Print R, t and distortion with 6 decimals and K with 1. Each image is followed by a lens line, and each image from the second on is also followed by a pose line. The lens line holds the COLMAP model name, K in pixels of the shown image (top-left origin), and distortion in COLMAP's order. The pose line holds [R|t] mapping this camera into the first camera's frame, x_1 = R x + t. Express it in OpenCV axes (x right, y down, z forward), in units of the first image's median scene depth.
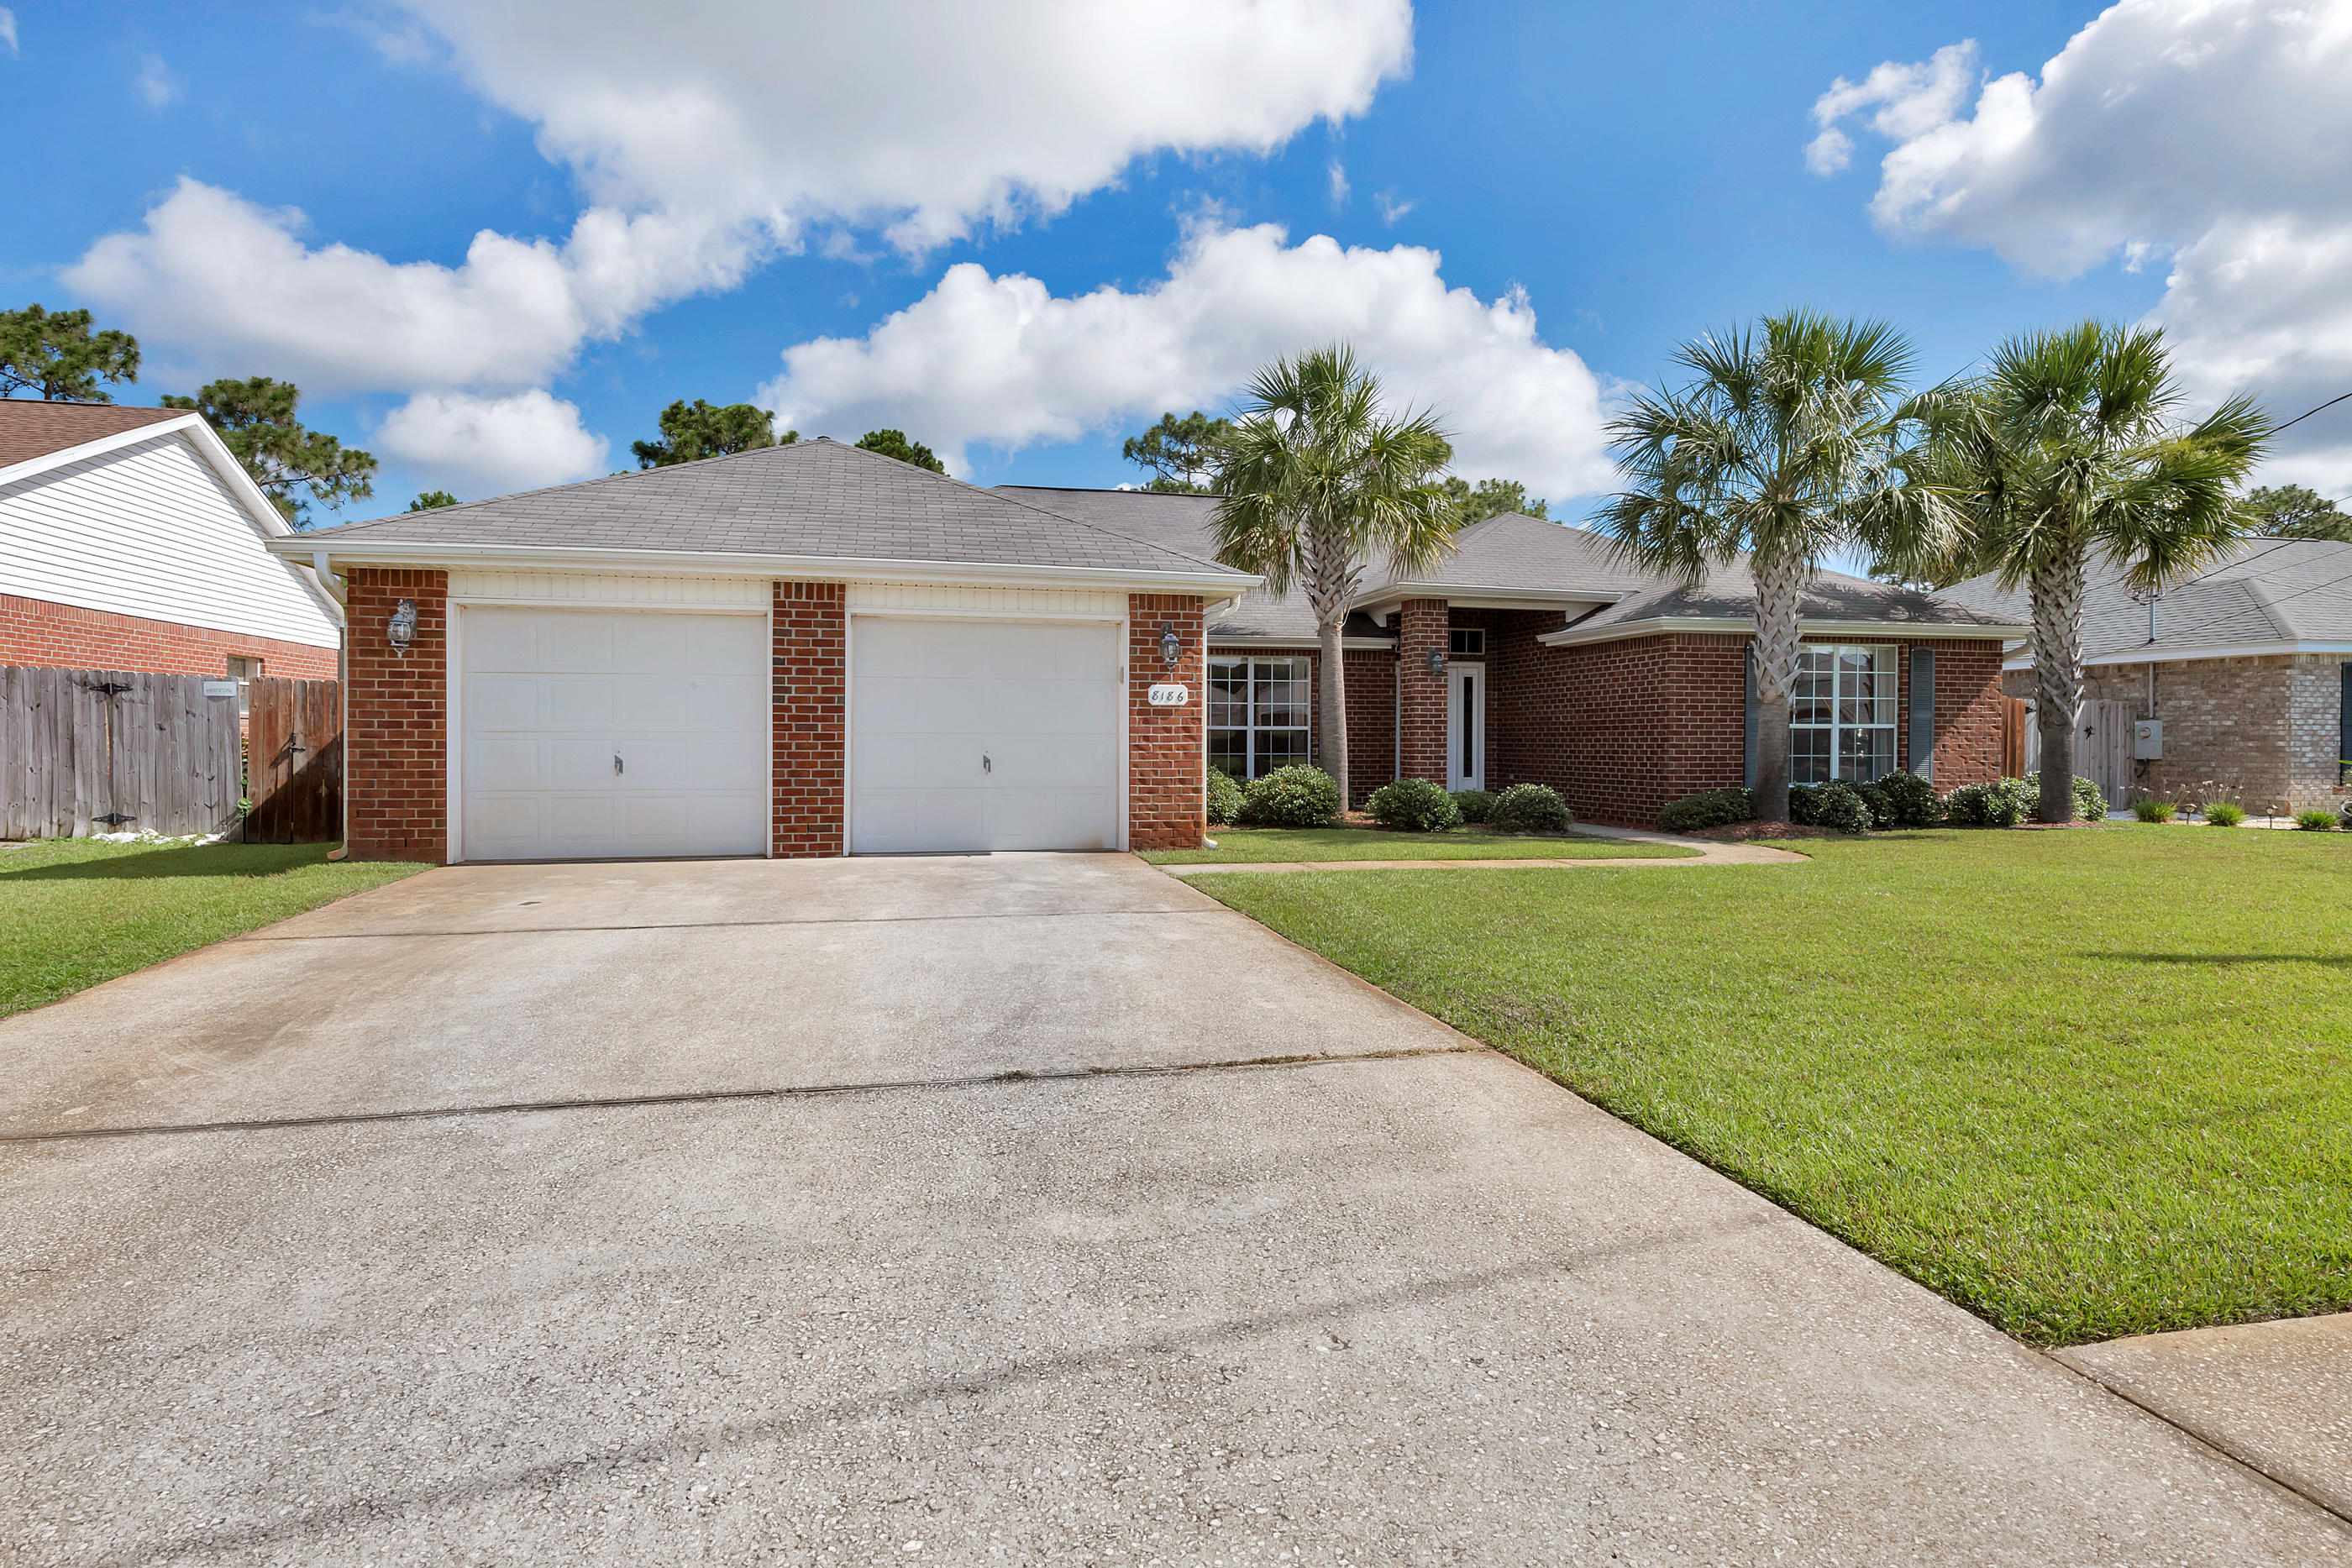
lens RADIAL K [[1206.4, 0, 1176.0], [0, 1206.4, 784.0], [0, 0, 1]] dist [0.011668, -0.006080]
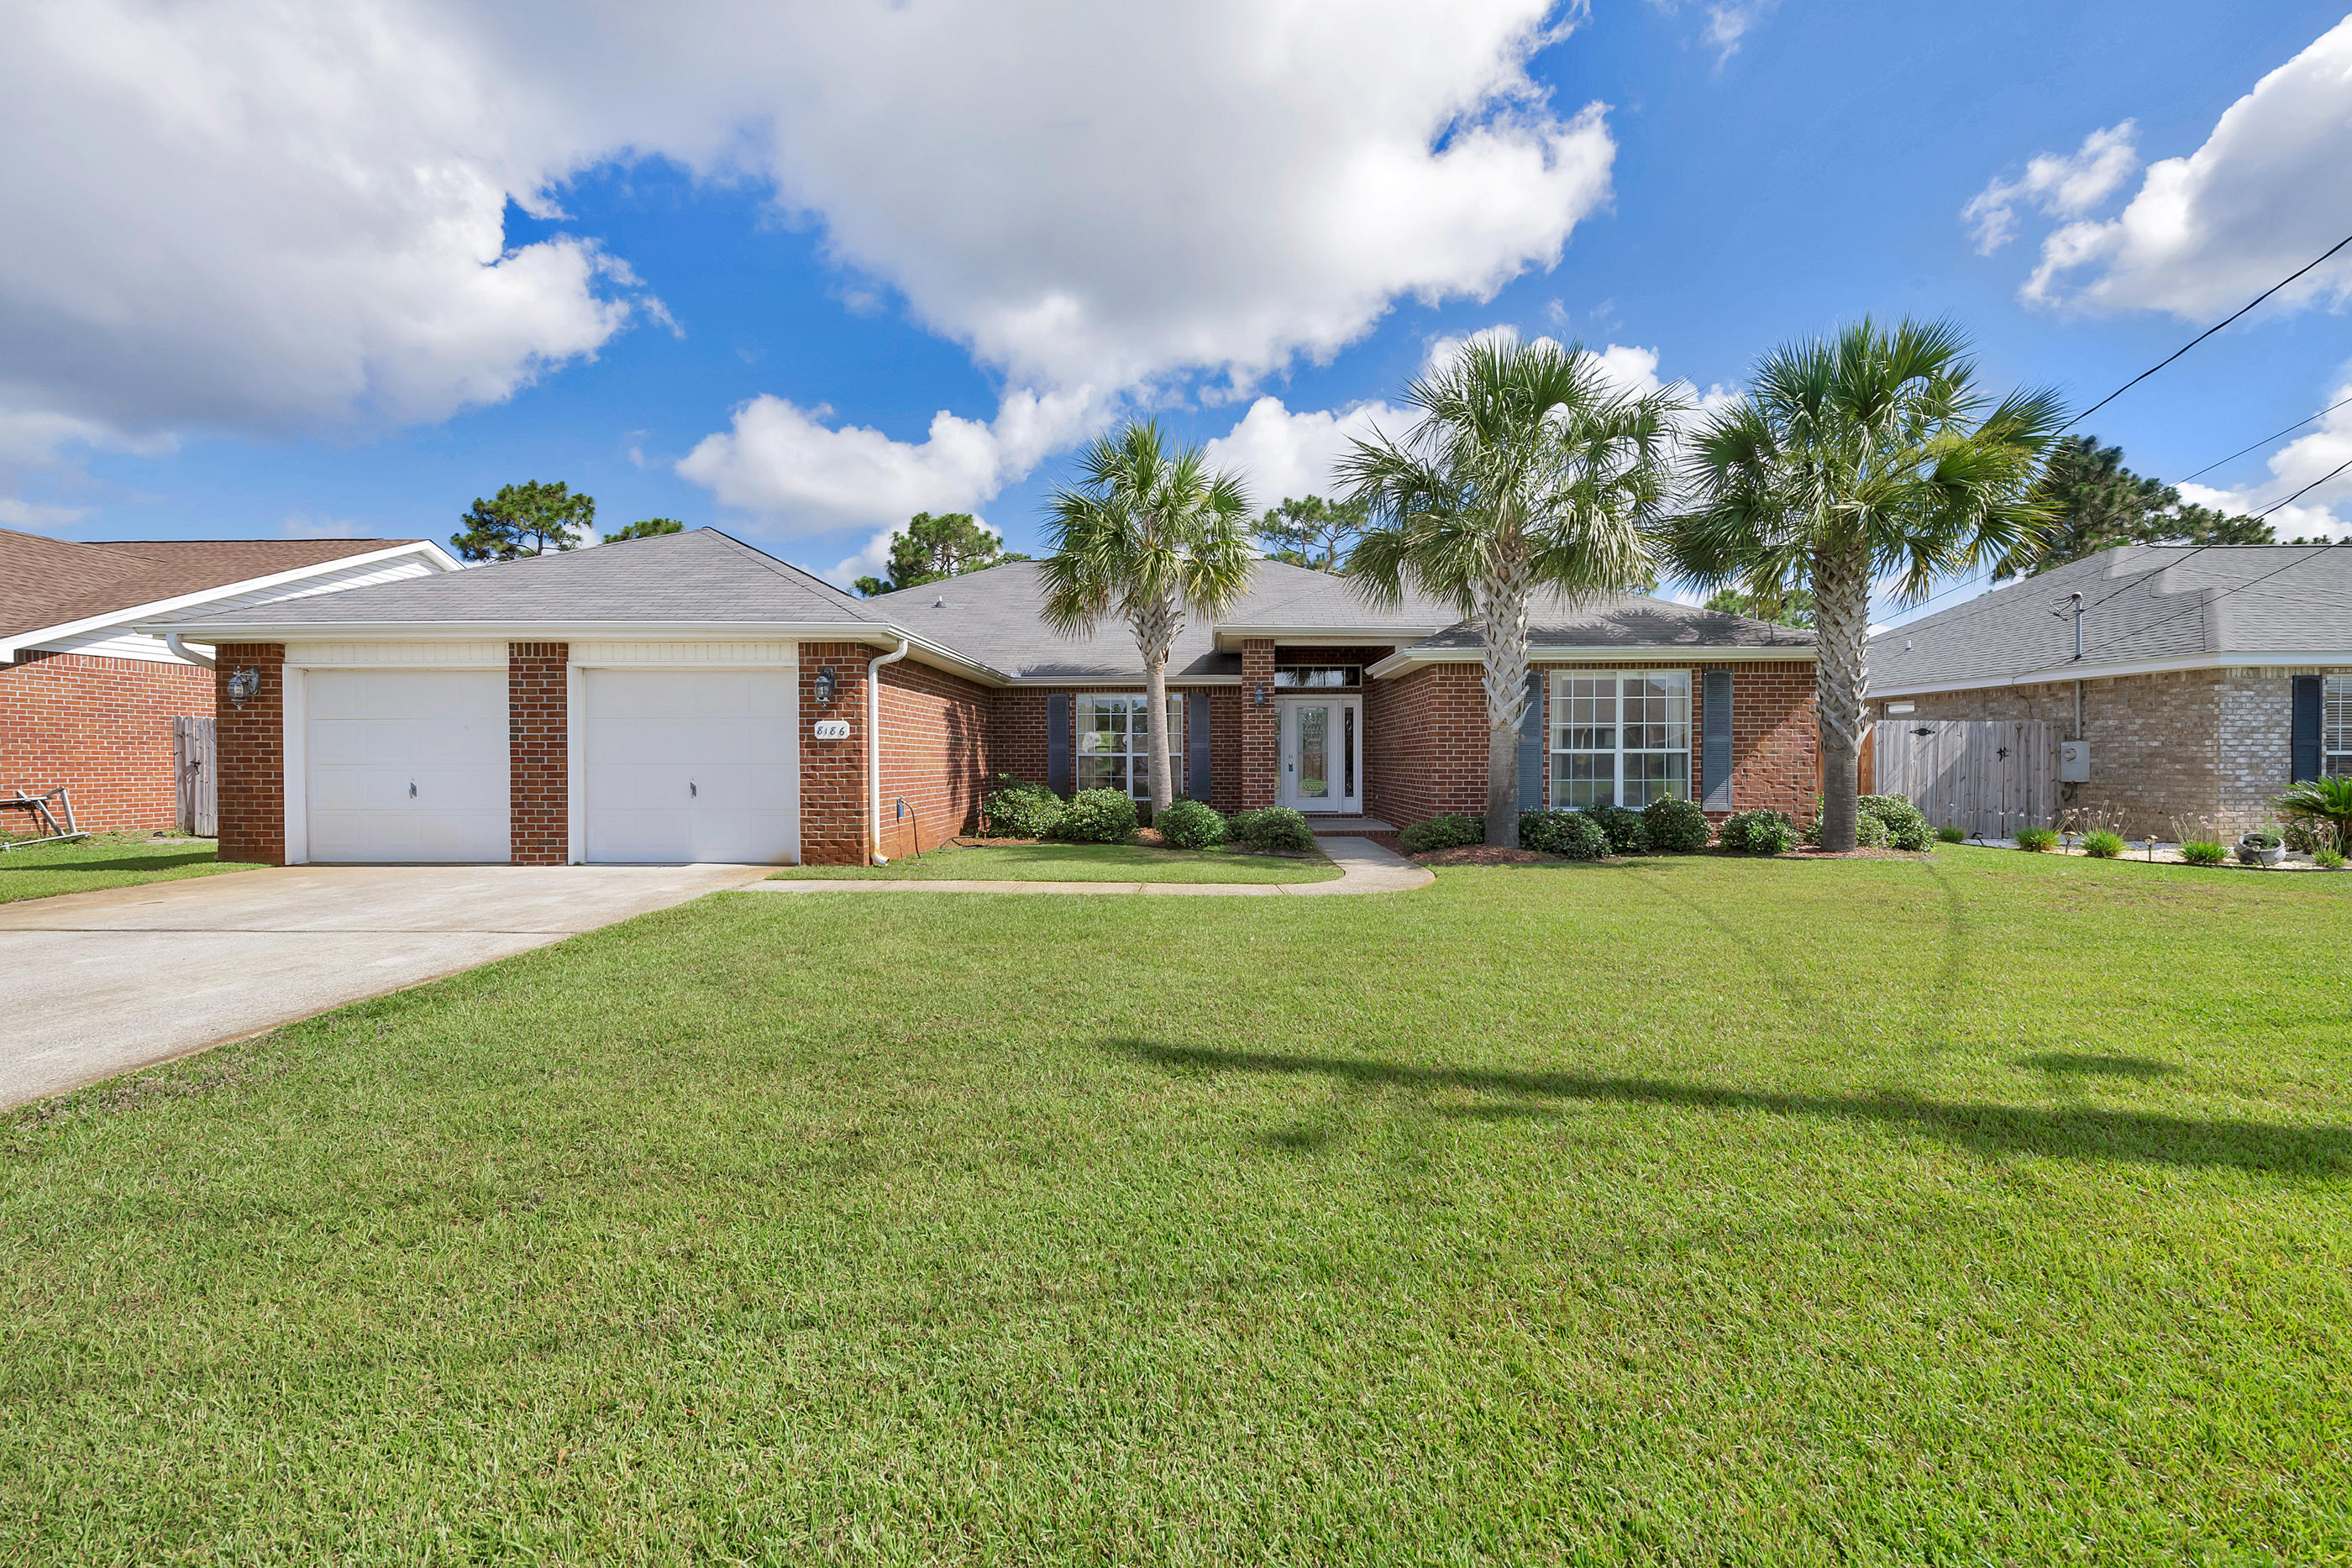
lens RADIAL K [[930.3, 0, 1182.6], [0, 930.3, 782.8], [0, 0, 1]] dist [0.001361, -0.003367]
pose [[0.971000, 0.001933, -0.239073, 0.404126], [-0.004651, 0.999931, -0.010806, -0.011948], [0.239036, 0.011605, 0.970941, 0.172360]]
